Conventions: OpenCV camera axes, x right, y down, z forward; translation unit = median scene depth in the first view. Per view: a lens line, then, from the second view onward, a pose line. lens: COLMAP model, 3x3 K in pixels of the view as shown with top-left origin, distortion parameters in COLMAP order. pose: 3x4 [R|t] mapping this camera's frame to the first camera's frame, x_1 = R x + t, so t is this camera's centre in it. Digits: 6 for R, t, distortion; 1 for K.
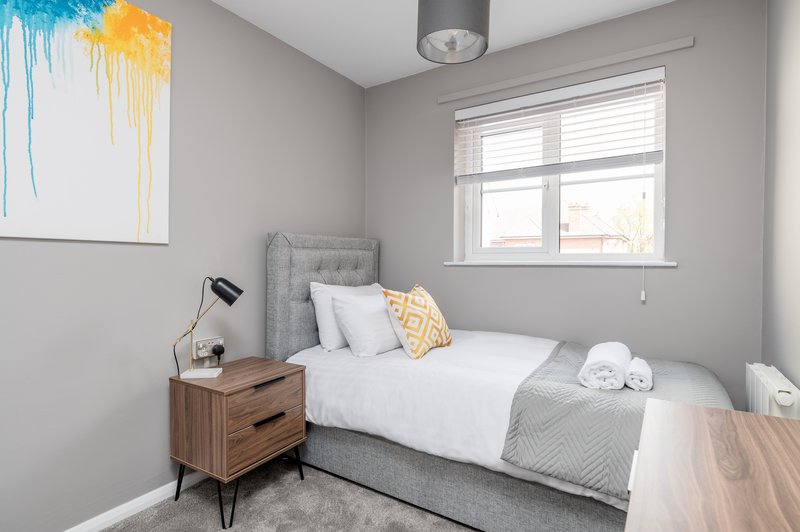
lens RADIAL K [[417.6, 0, 391.9], [0, 417.6, 259.9], [0, 0, 1]] dist [-0.000717, -0.001516]
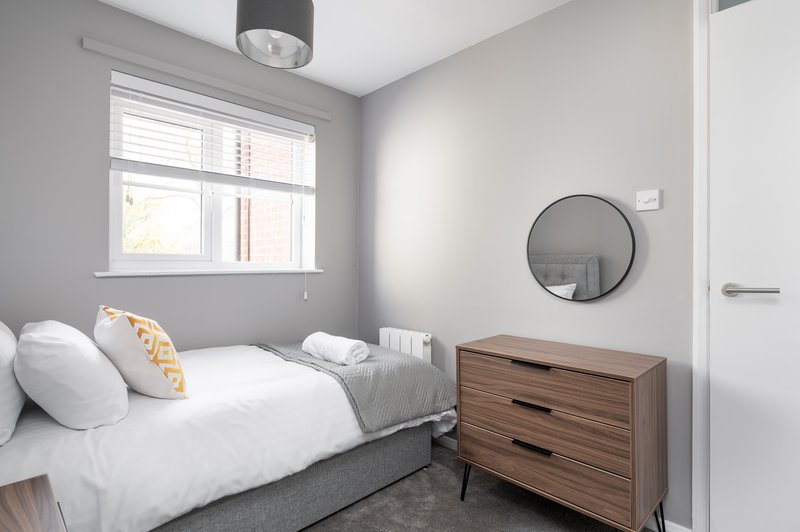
lens RADIAL K [[417.6, 0, 401.7], [0, 417.6, 268.5], [0, 0, 1]] dist [-0.000717, -0.001516]
pose [[0.200240, -0.009769, 0.979698, -0.516623], [0.001752, 0.999952, 0.009613, -0.009443], [-0.979745, -0.000209, 0.200248, 0.368965]]
